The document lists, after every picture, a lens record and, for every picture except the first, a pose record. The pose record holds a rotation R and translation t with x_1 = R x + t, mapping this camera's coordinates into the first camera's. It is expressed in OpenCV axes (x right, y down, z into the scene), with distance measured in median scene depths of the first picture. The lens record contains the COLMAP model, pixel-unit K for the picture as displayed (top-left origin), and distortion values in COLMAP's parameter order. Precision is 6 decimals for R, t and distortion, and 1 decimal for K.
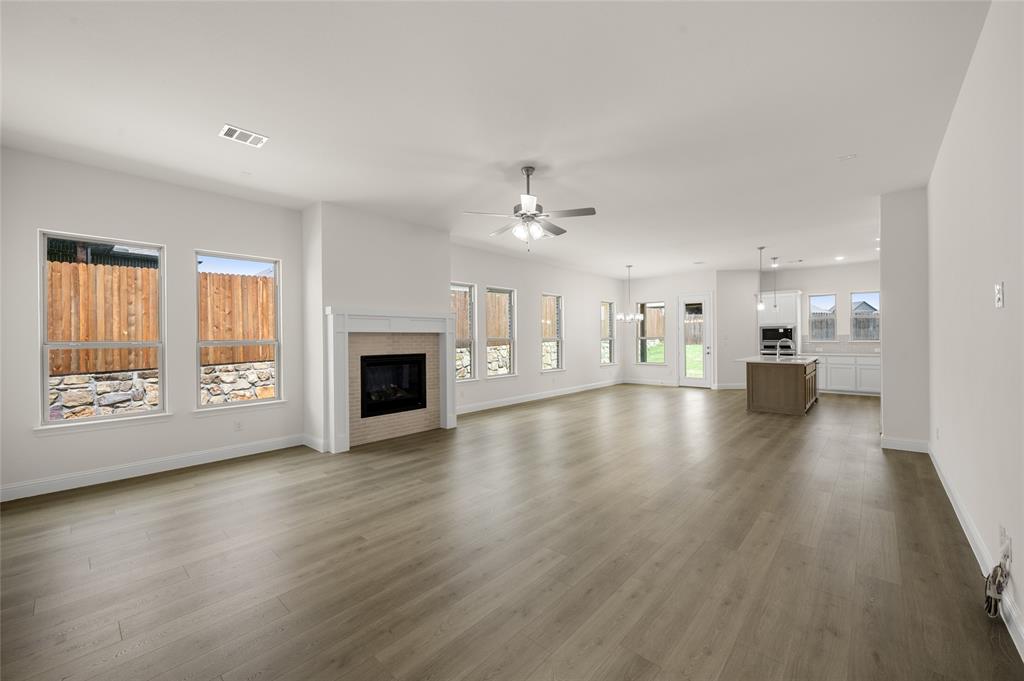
lens RADIAL K [[404.3, 0, 510.3], [0, 404.3, 339.0], [0, 0, 1]] dist [-0.002555, 0.001111]
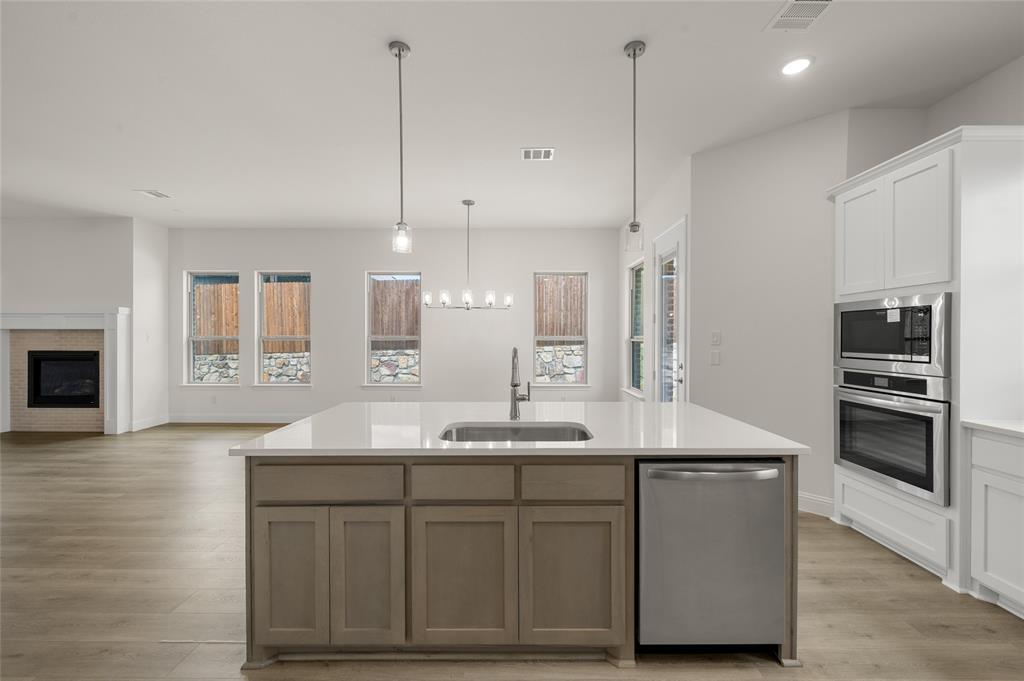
lens RADIAL K [[404.3, 0, 510.1], [0, 404.3, 336.9], [0, 0, 1]] dist [-0.002555, 0.001111]
pose [[0.667007, 0.011658, -0.744960, 1.145605], [-0.008944, 0.999931, 0.007639, -0.013260], [0.744998, 0.001568, 0.667065, 1.084195]]
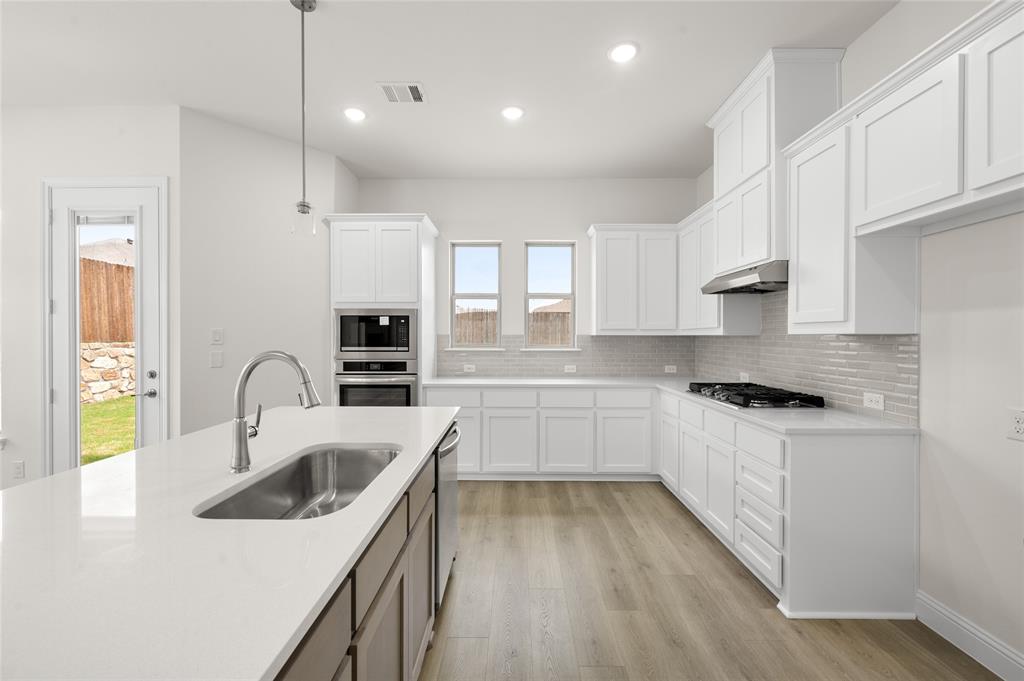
lens RADIAL K [[404.3, 0, 514.2], [0, 404.3, 337.1], [0, 0, 1]] dist [-0.002555, 0.001111]
pose [[0.742978, 0.007180, 0.669277, 0.843254], [-0.006208, 0.999973, -0.003836, -0.009764], [-0.669287, -0.001305, 0.743003, 1.067404]]
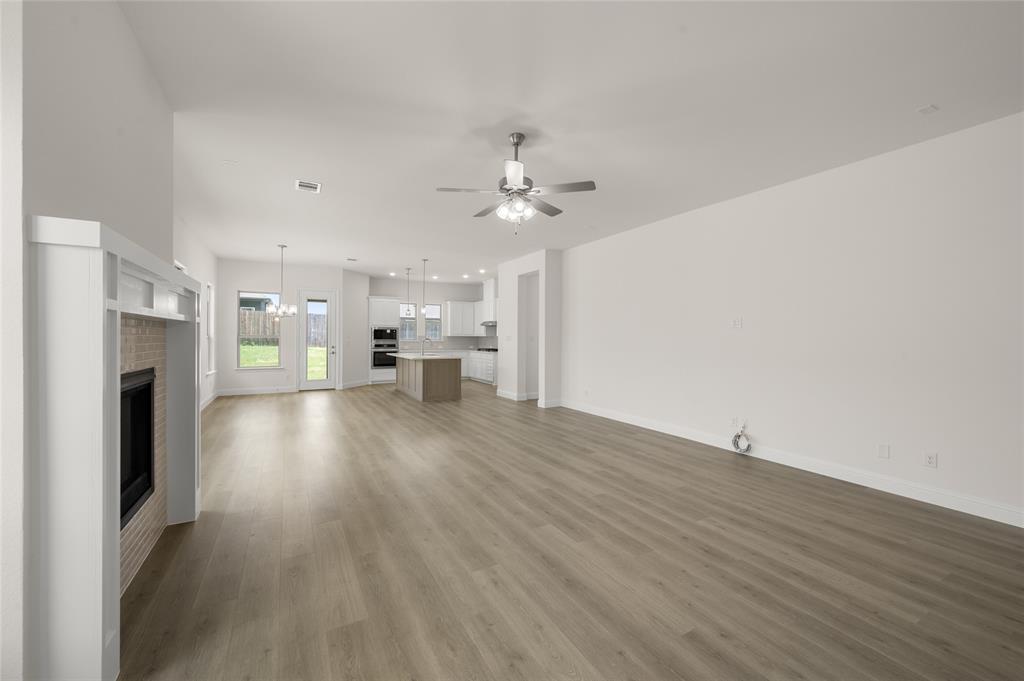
lens RADIAL K [[404.3, 0, 515.0], [0, 404.3, 338.3], [0, 0, 1]] dist [-0.002555, 0.001111]
pose [[0.313762, 0.007940, 0.949469, -0.503704], [-0.008393, 0.999949, -0.005589, 0.003917], [-0.949465, -0.006215, 0.313813, 0.490756]]
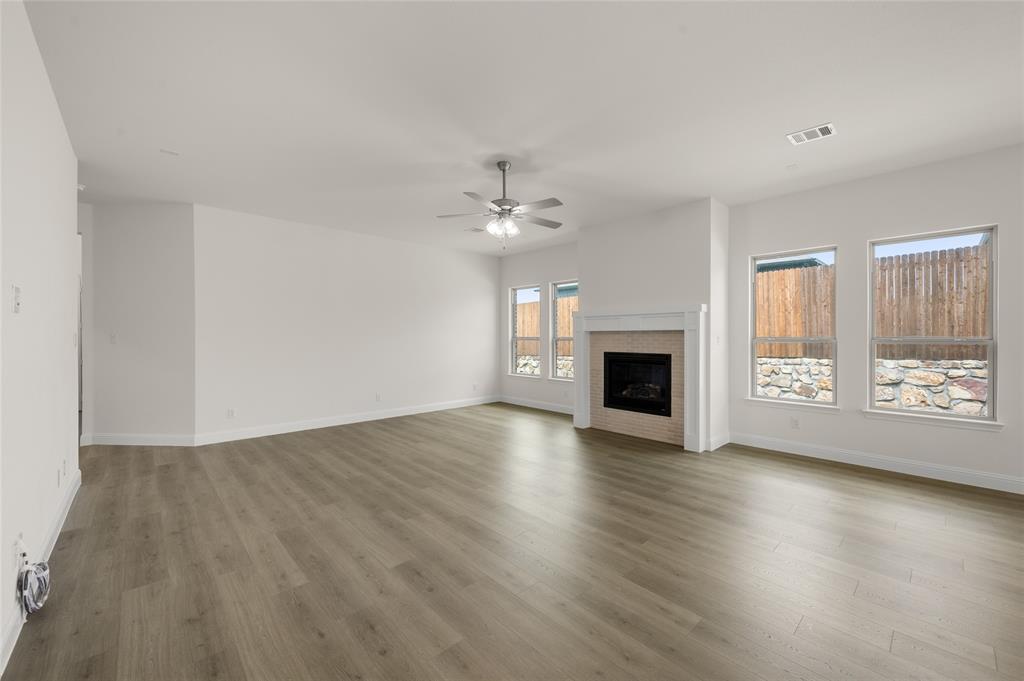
lens RADIAL K [[404.3, 0, 514.2], [0, 404.3, 339.6], [0, 0, 1]] dist [-0.002555, 0.001111]
pose [[-0.085449, 0.016626, -0.996204, 0.674924], [-0.000006, 0.999861, 0.016688, -0.009856], [0.996343, 0.001432, -0.085437, 0.738553]]
